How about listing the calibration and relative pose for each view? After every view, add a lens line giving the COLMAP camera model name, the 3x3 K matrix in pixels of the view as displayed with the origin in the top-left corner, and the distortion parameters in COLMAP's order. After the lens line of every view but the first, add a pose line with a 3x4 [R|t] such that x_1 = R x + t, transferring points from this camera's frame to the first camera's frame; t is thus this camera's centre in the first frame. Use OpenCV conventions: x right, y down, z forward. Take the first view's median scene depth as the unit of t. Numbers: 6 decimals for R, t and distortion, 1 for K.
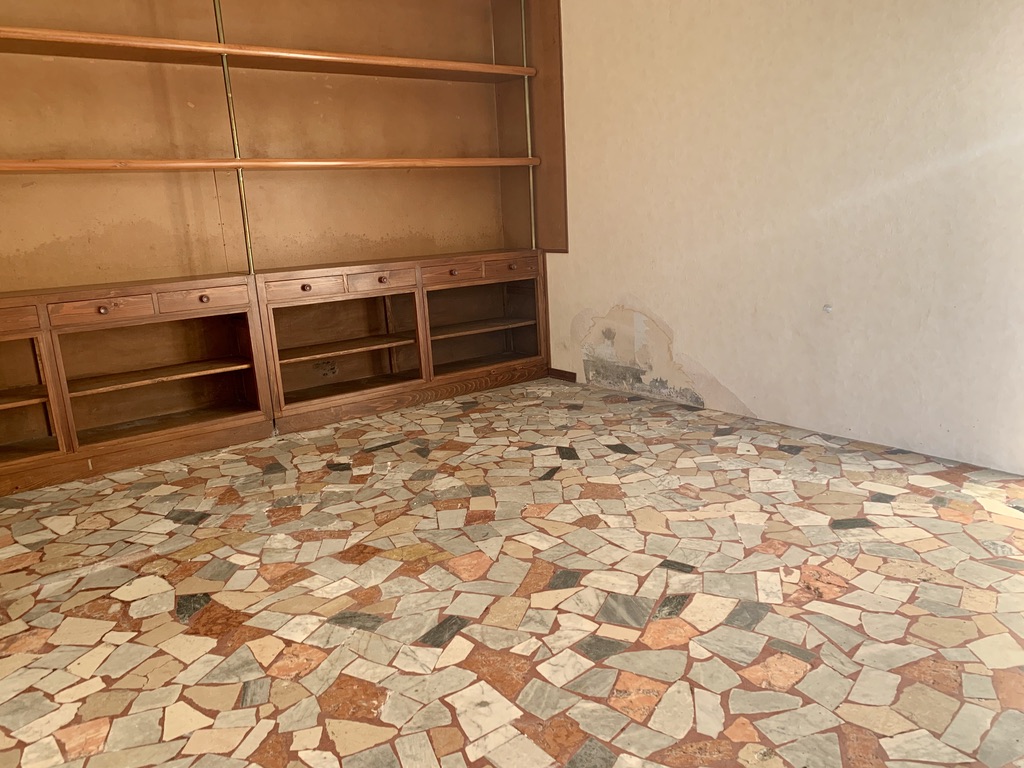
lens RADIAL K [[801.6, 0, 488.3], [0, 801.6, 375.0], [0, 0, 1]] dist [0.062684, -0.078543]
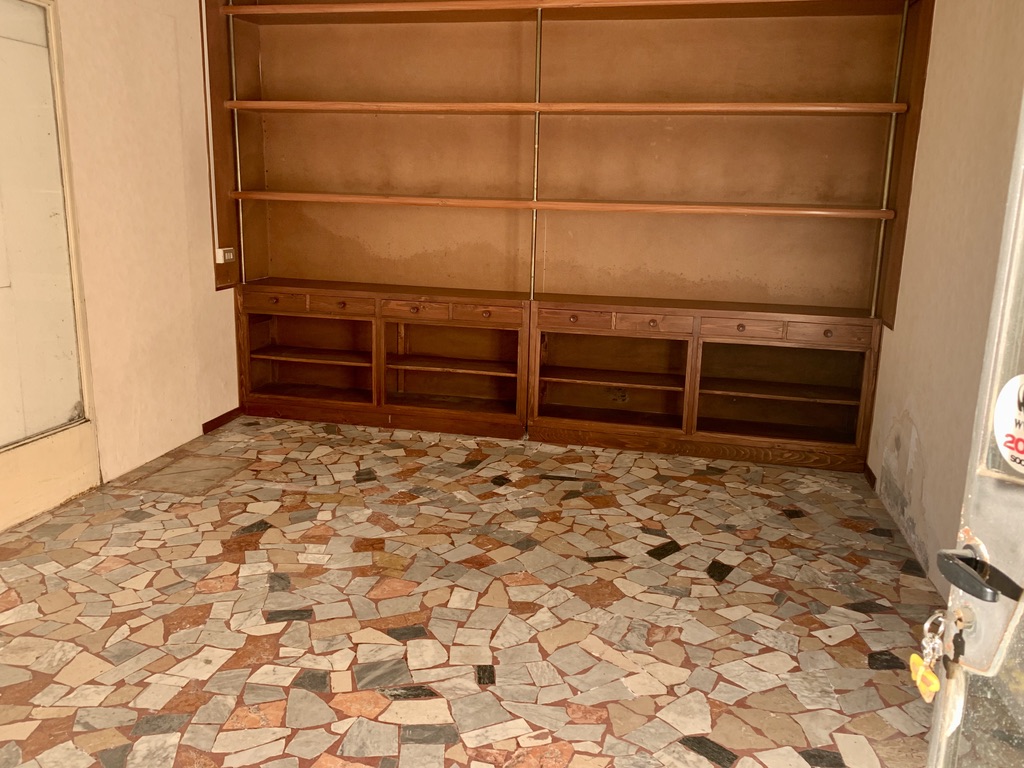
lens RADIAL K [[867.8, 0, 518.2], [0, 867.8, 379.3], [0, 0, 1]] dist [0.131892, -0.297463]
pose [[0.621537, 0.239095, -0.746007, 0.816431], [-0.210019, 0.968282, 0.135357, -0.224457], [0.754708, 0.072546, 0.652037, 0.250700]]
